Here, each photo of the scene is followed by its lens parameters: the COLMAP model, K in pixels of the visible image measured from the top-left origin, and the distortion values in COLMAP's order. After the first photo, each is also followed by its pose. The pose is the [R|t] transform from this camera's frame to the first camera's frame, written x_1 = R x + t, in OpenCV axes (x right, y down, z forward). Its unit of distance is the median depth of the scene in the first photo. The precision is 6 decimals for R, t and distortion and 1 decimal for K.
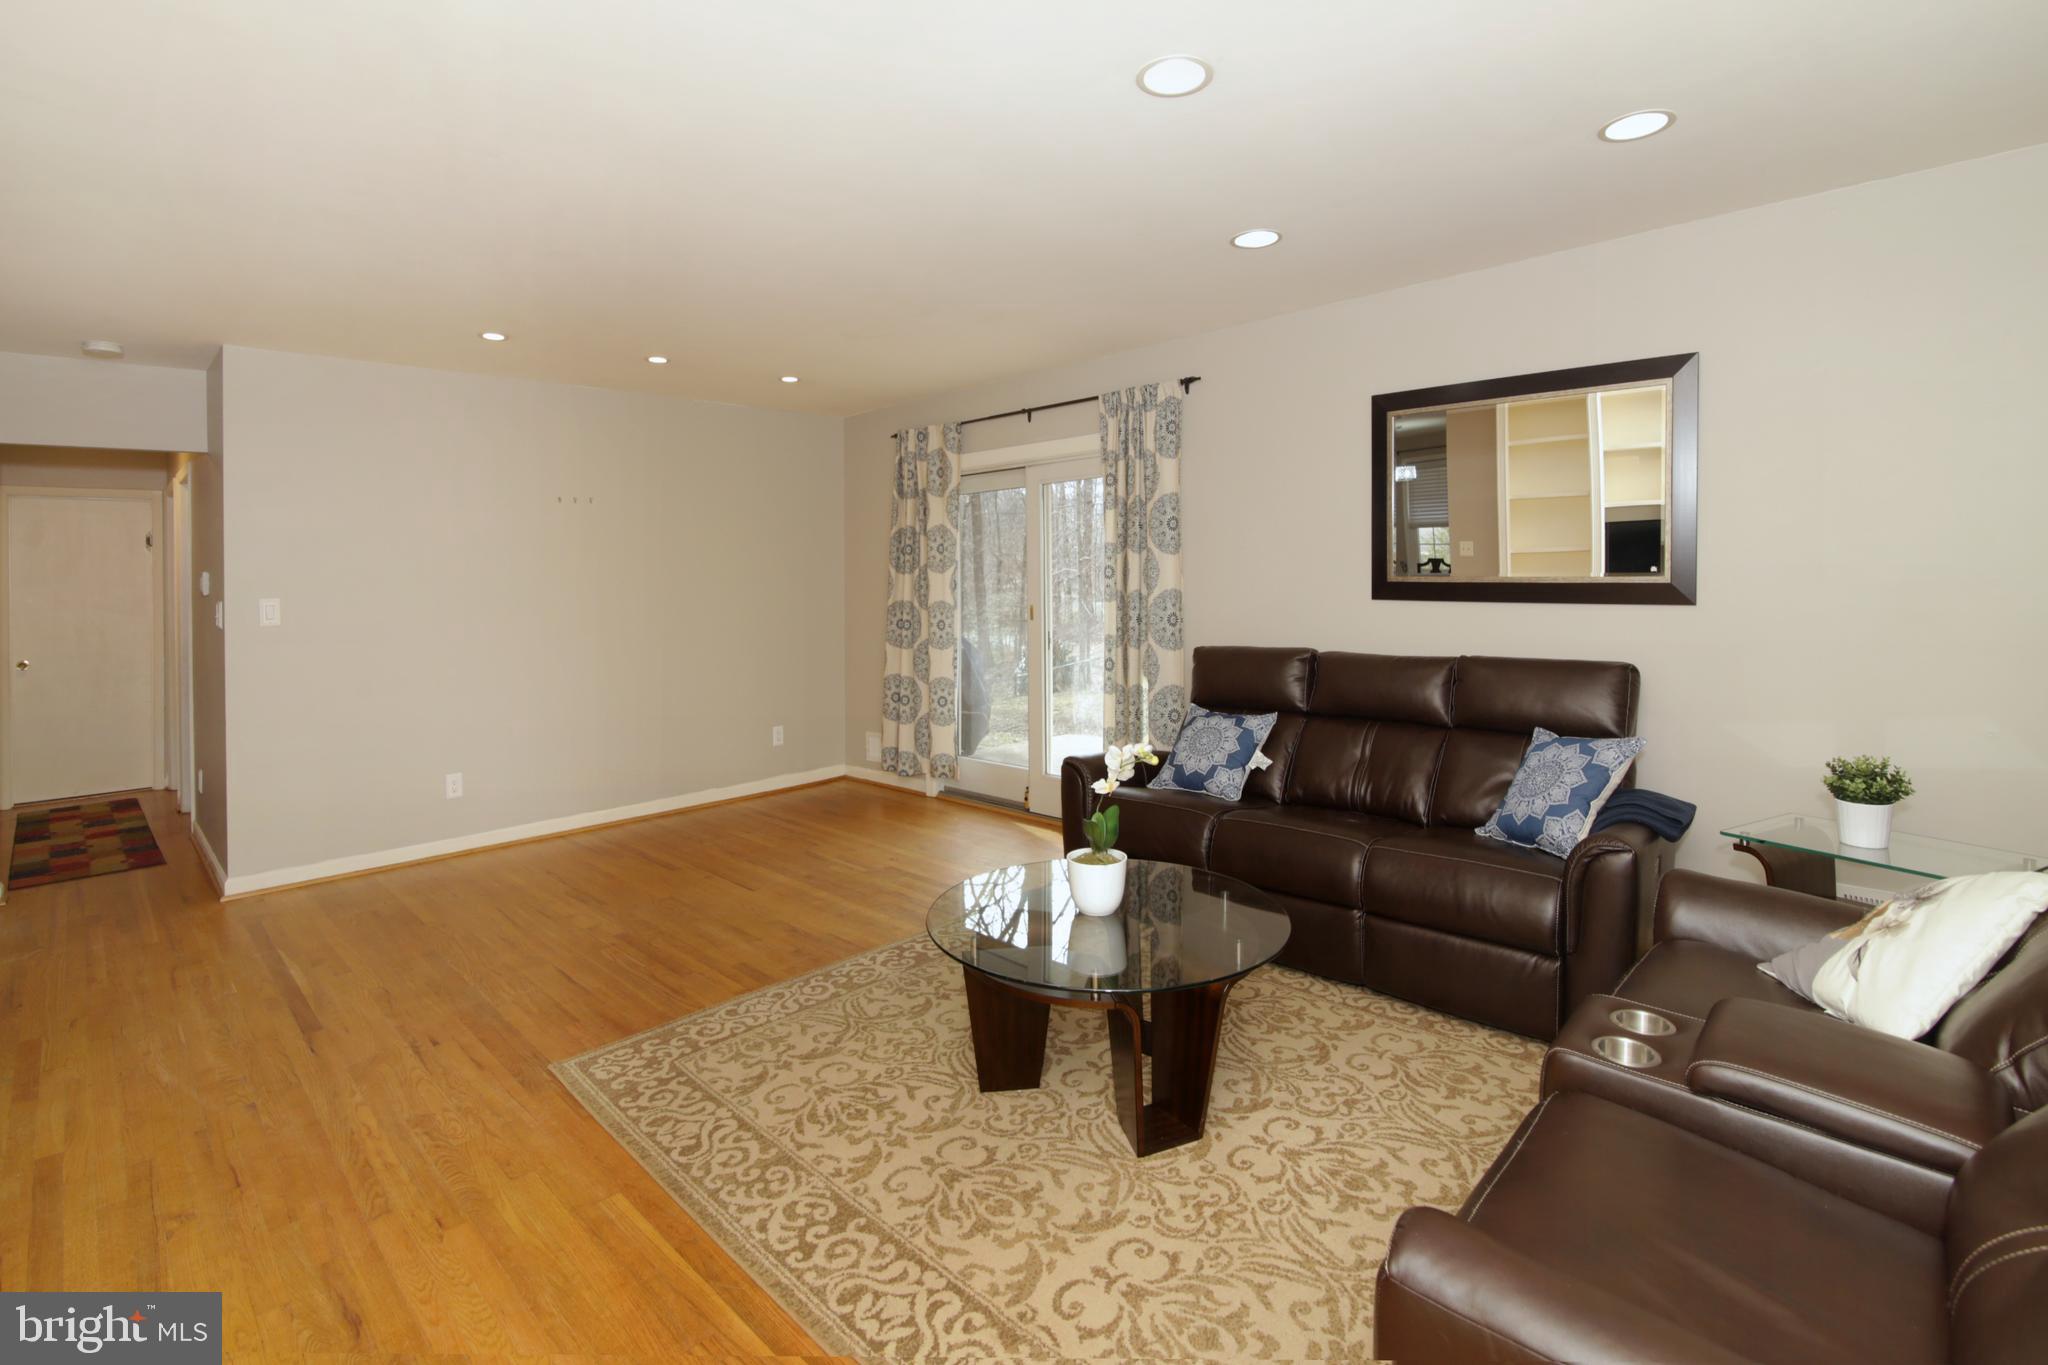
lens RADIAL K [[1010.6, 0, 1054.8], [0, 1010.6, 672.7], [0, 0, 1]] dist [-0.010463, -0.000380]
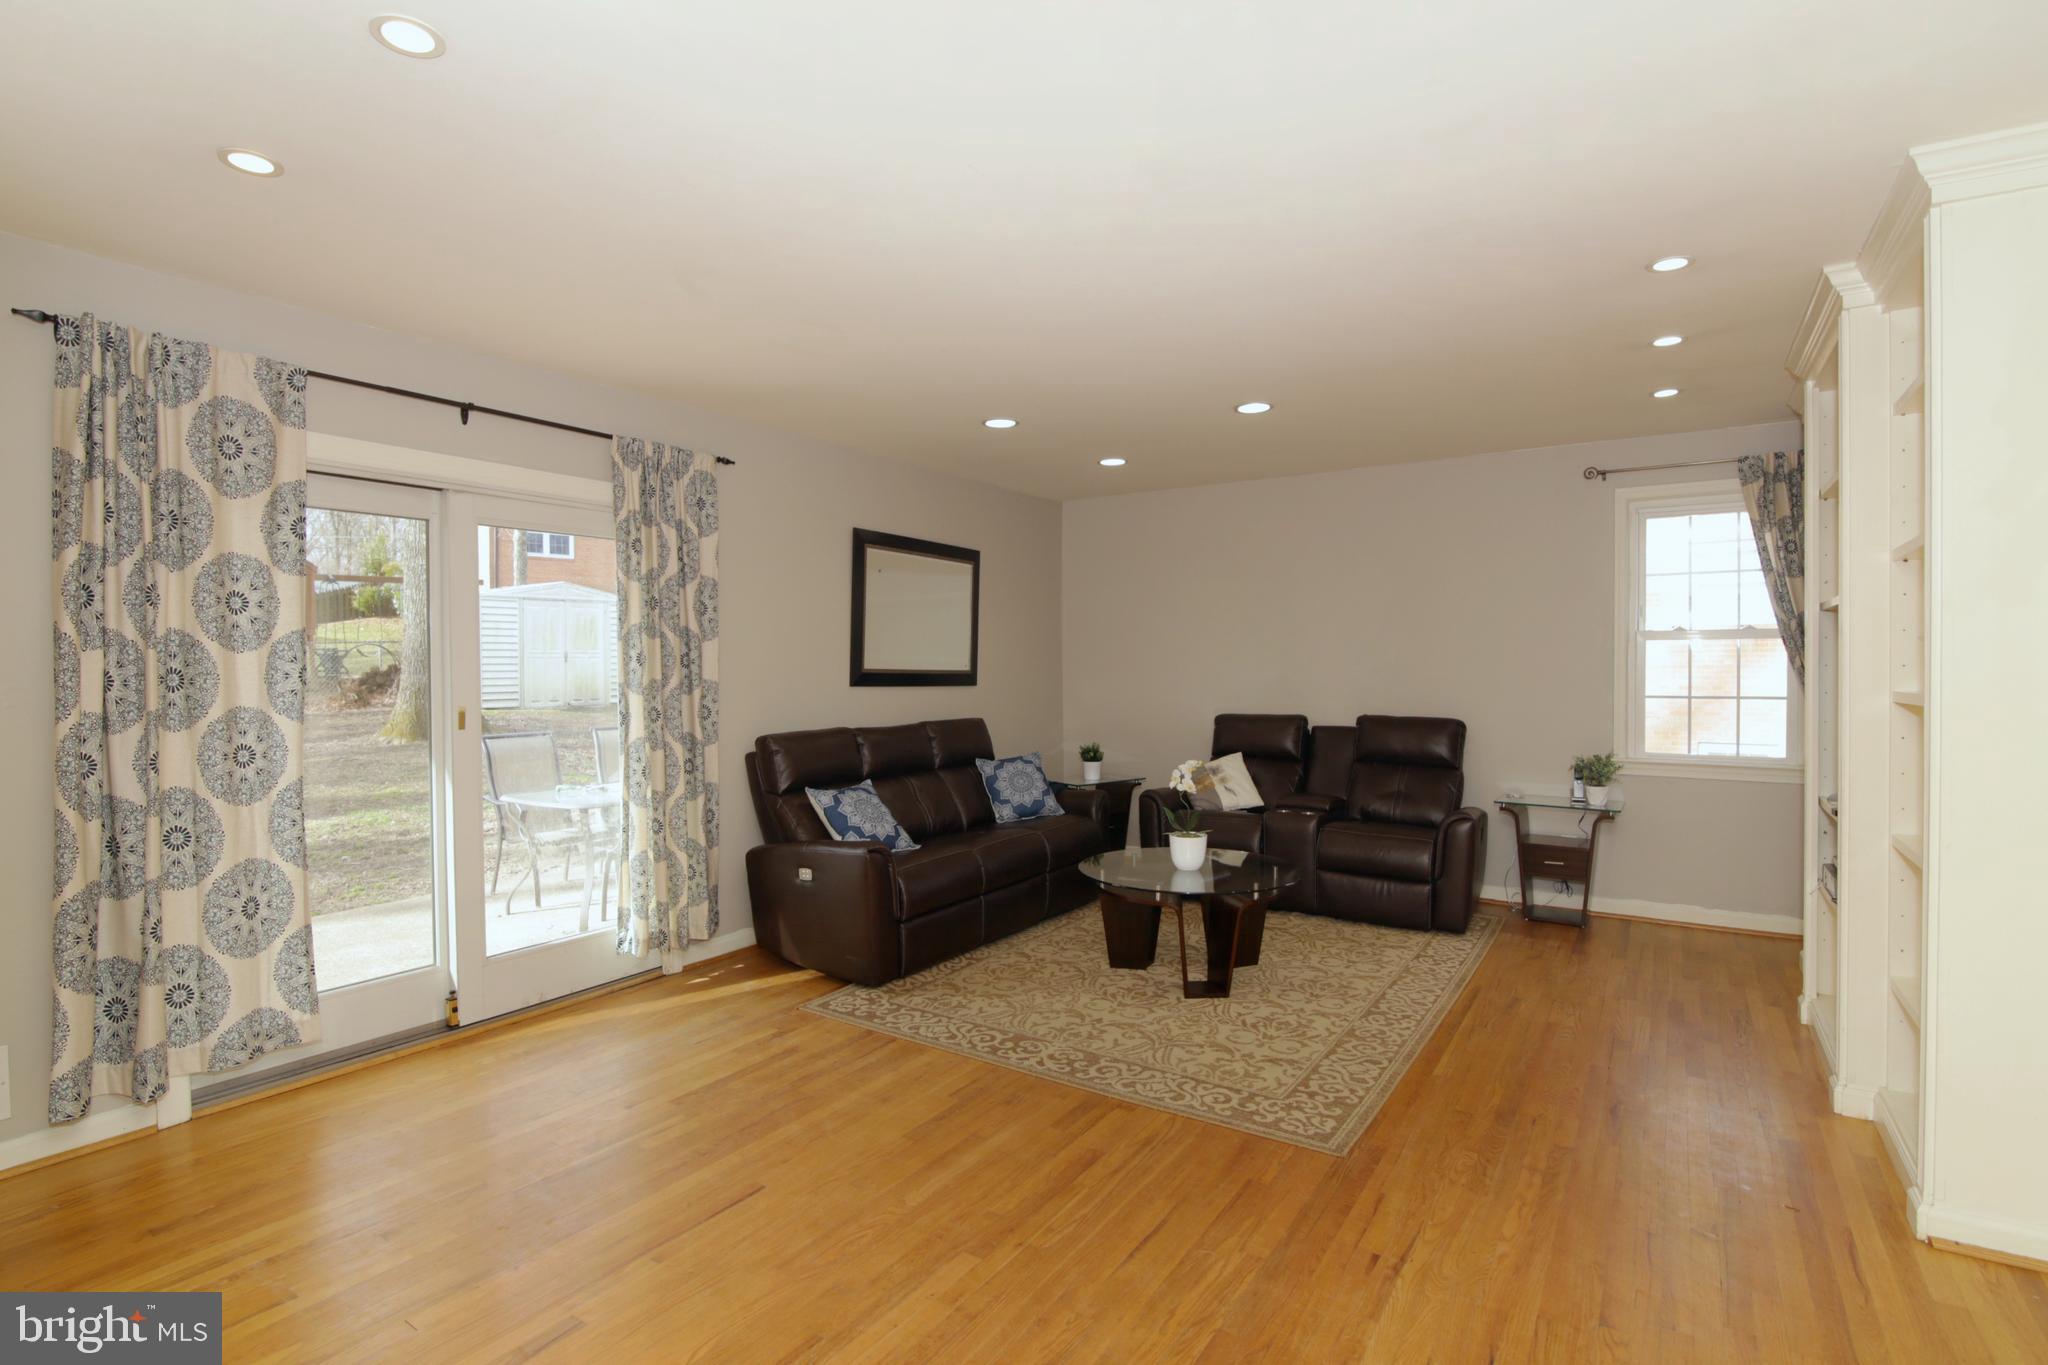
lens RADIAL K [[1010.6, 0, 1054.8], [0, 1010.6, 672.7], [0, 0, 1]] dist [-0.010463, -0.000380]
pose [[-0.240872, 0.019854, 0.970354, -1.435646], [0.102774, 0.994691, 0.005159, -0.093029], [-0.965100, 0.100970, -0.241633, 1.525038]]
